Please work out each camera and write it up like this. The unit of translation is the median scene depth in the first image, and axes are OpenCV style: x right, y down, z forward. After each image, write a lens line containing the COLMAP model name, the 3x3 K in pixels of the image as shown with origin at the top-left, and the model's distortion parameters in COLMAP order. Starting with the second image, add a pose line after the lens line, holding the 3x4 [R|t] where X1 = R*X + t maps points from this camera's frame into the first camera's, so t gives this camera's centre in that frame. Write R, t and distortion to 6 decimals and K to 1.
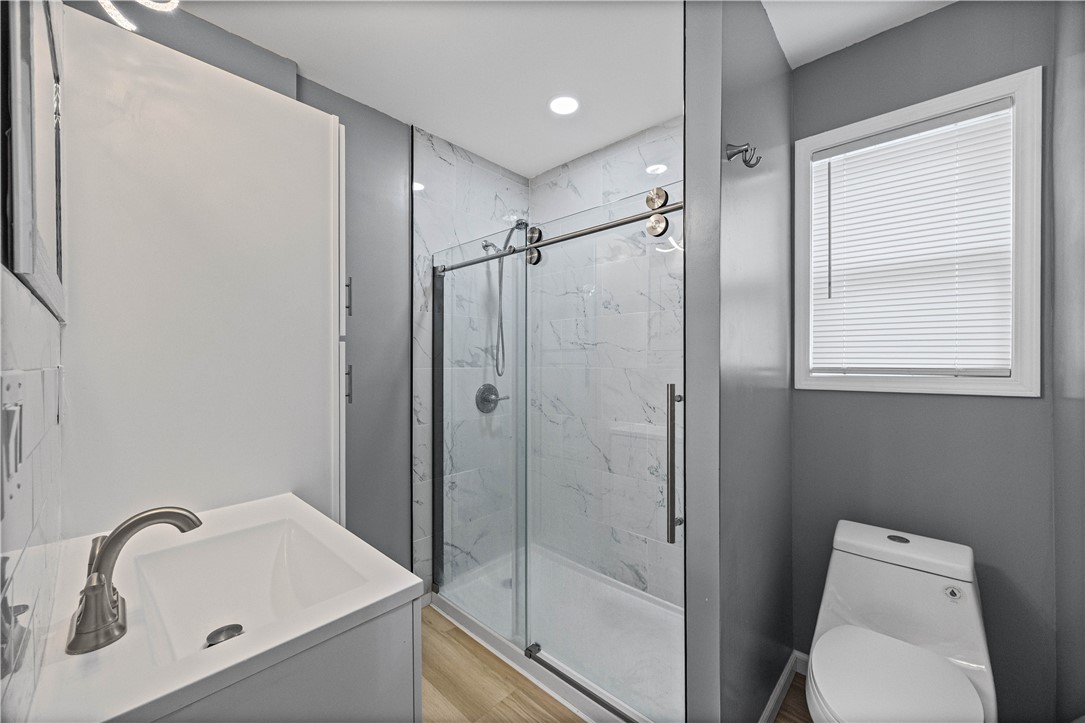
lens RADIAL K [[420.4, 0, 548.2], [0, 420.4, 360.2], [0, 0, 1]] dist [0.000712, 0.000230]
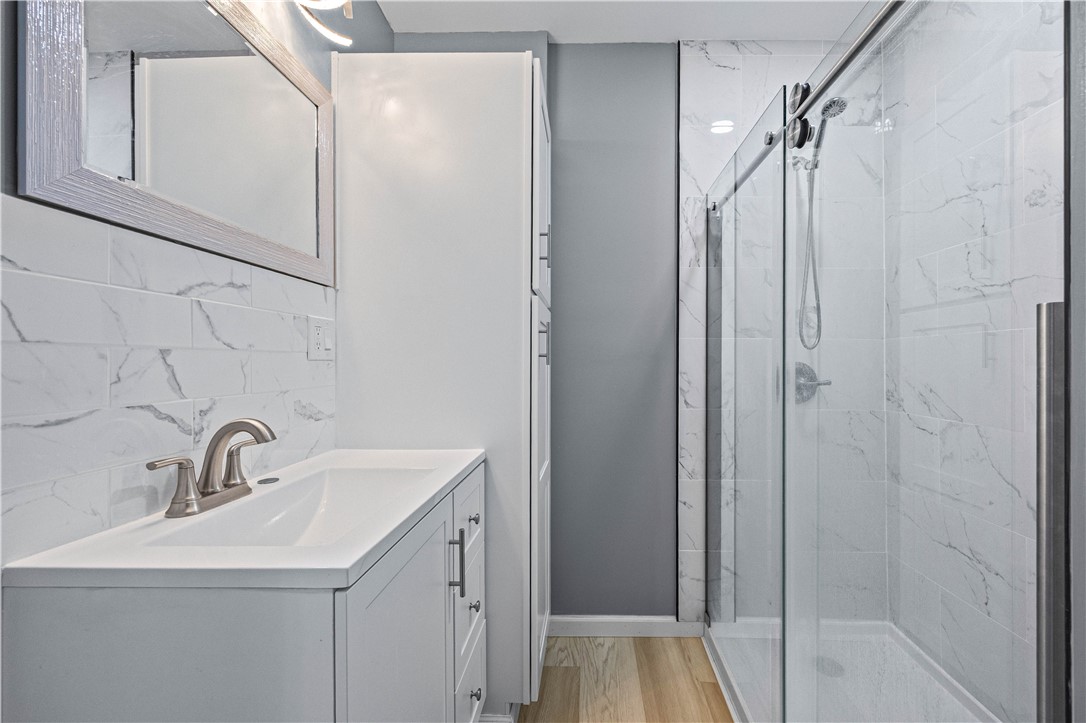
lens RADIAL K [[443.2, 0, 543.8], [0, 443.2, 353.8], [0, 0, 1]] dist [-0.001765, -0.000197]
pose [[0.661267, 0.000407, -0.750151, 0.146033], [-0.000996, 0.999999, -0.000335, 0.049385], [0.750150, 0.000969, 0.661267, 0.228577]]
